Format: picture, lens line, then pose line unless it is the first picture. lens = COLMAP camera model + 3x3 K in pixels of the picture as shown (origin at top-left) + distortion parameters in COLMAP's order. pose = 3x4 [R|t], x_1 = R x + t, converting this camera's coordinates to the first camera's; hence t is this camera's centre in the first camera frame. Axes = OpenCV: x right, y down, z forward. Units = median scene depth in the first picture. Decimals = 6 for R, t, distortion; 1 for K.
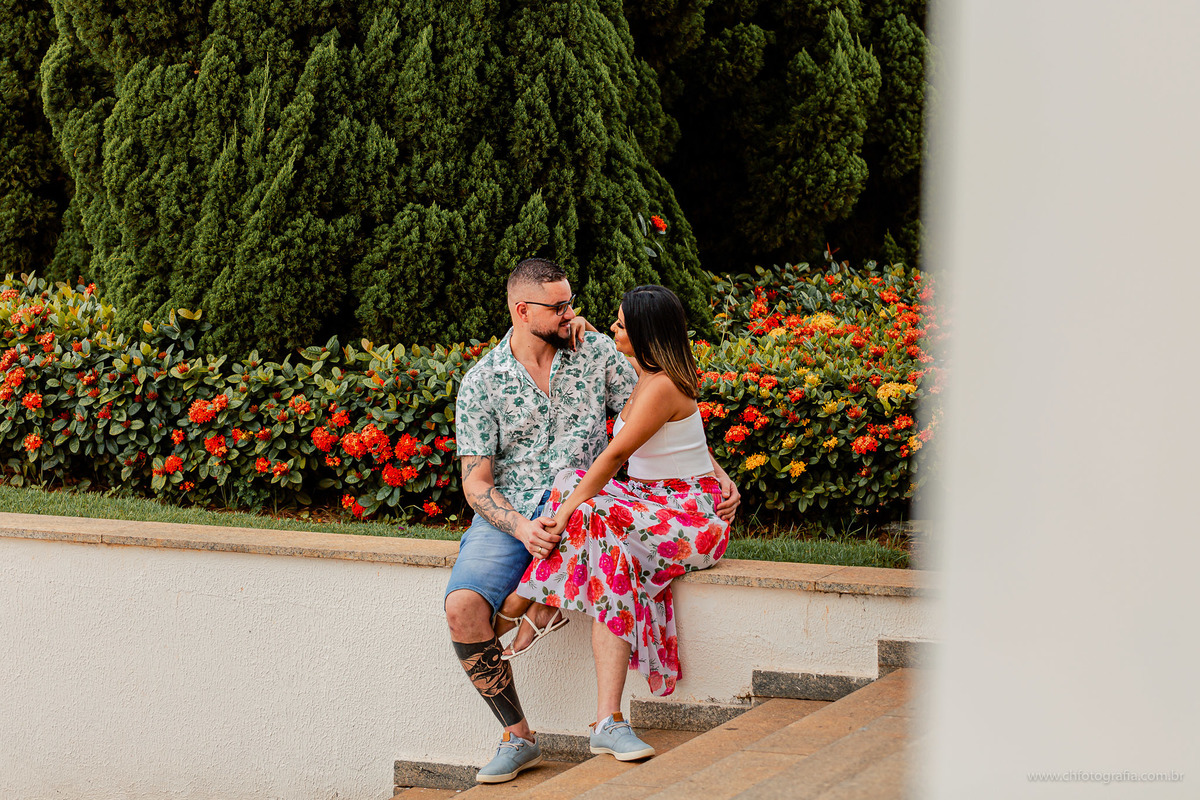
lens RADIAL K [[4404.5, 0, 596.4], [0, 4404.5, 389.5], [0, 0, 1]] dist [-0.082650, 0.000000]
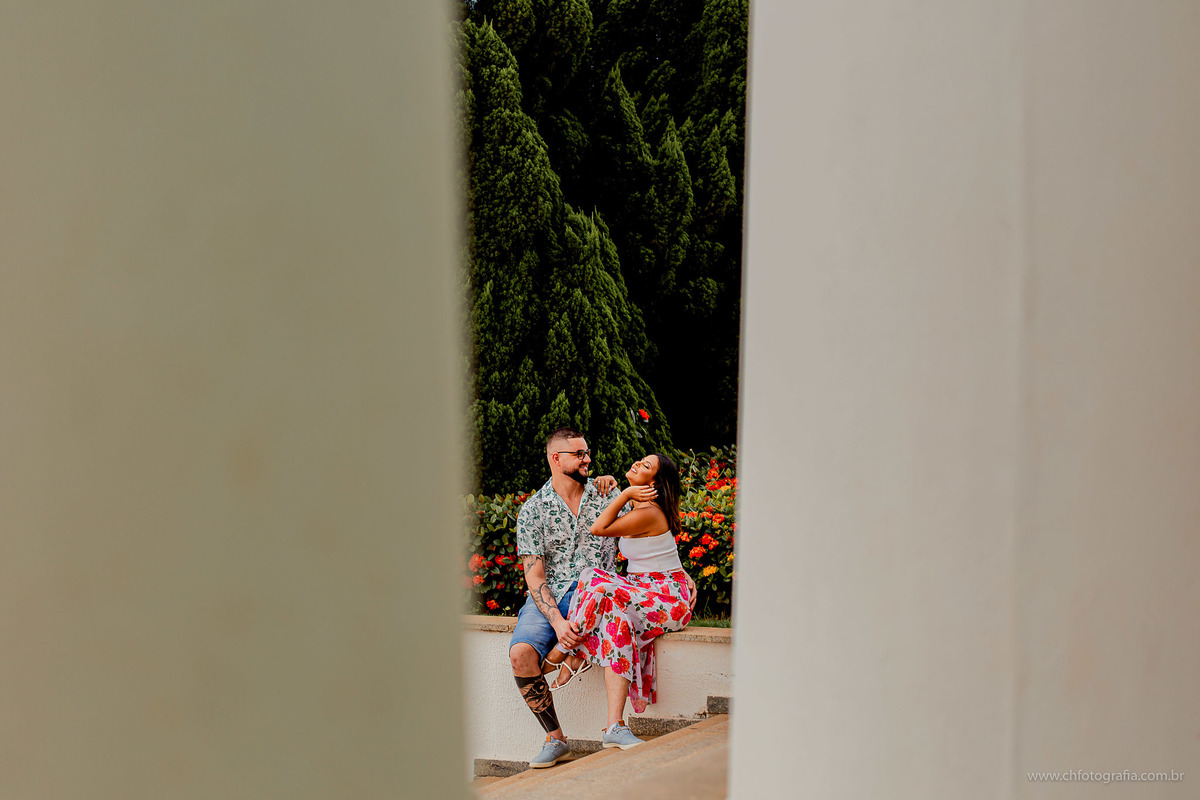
lens RADIAL K [[4404.5, 0, 602.4], [0, 4404.5, 403.0], [0, 0, 1]] dist [-0.082650, 0.000000]
pose [[0.999961, 0.000826, 0.008776, -0.013290], [-0.000375, 0.998682, -0.051325, 0.035241], [-0.008807, 0.051320, 0.998643, -0.485716]]
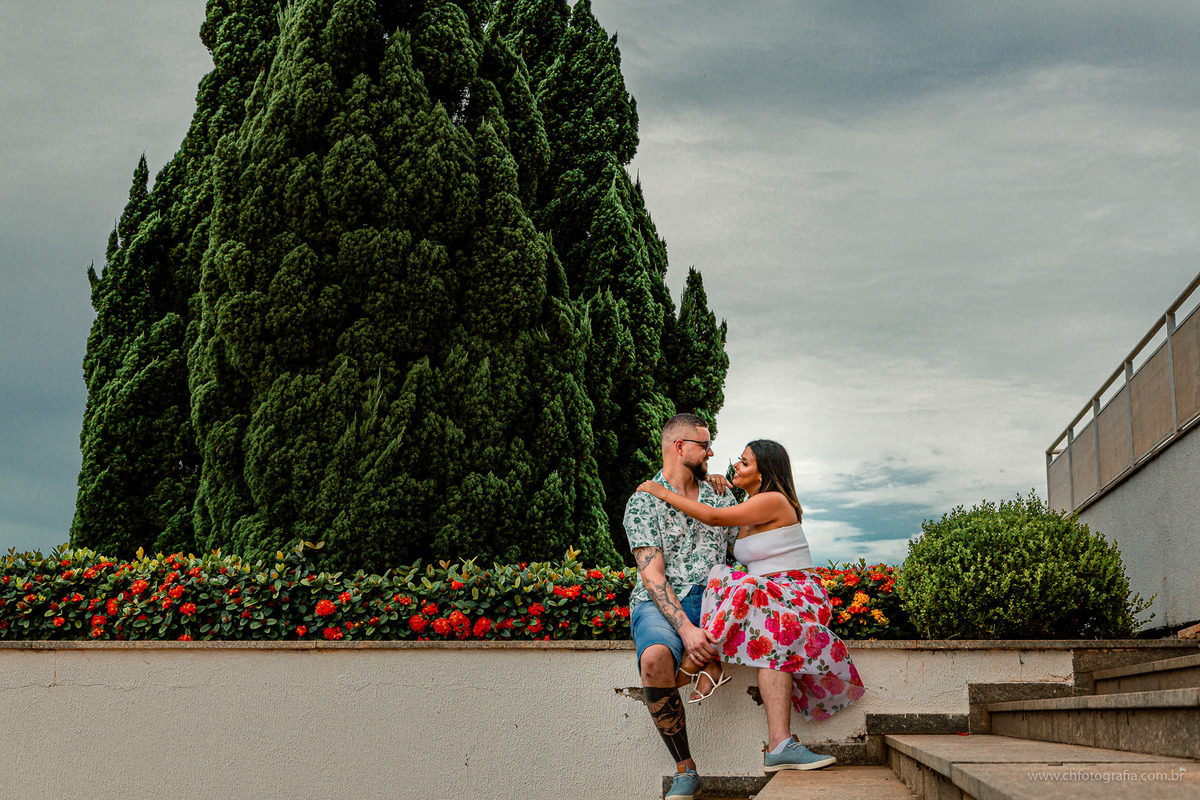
lens RADIAL K [[1705.3, 0, 602.1], [0, 1705.3, 397.9], [0, 0, 1]] dist [0.080336, 0.000000]
pose [[0.955222, 0.068758, 0.287792, -0.167664], [0.025785, 0.949583, -0.312453, 0.114539], [-0.294766, 0.305883, 0.905289, 0.461877]]
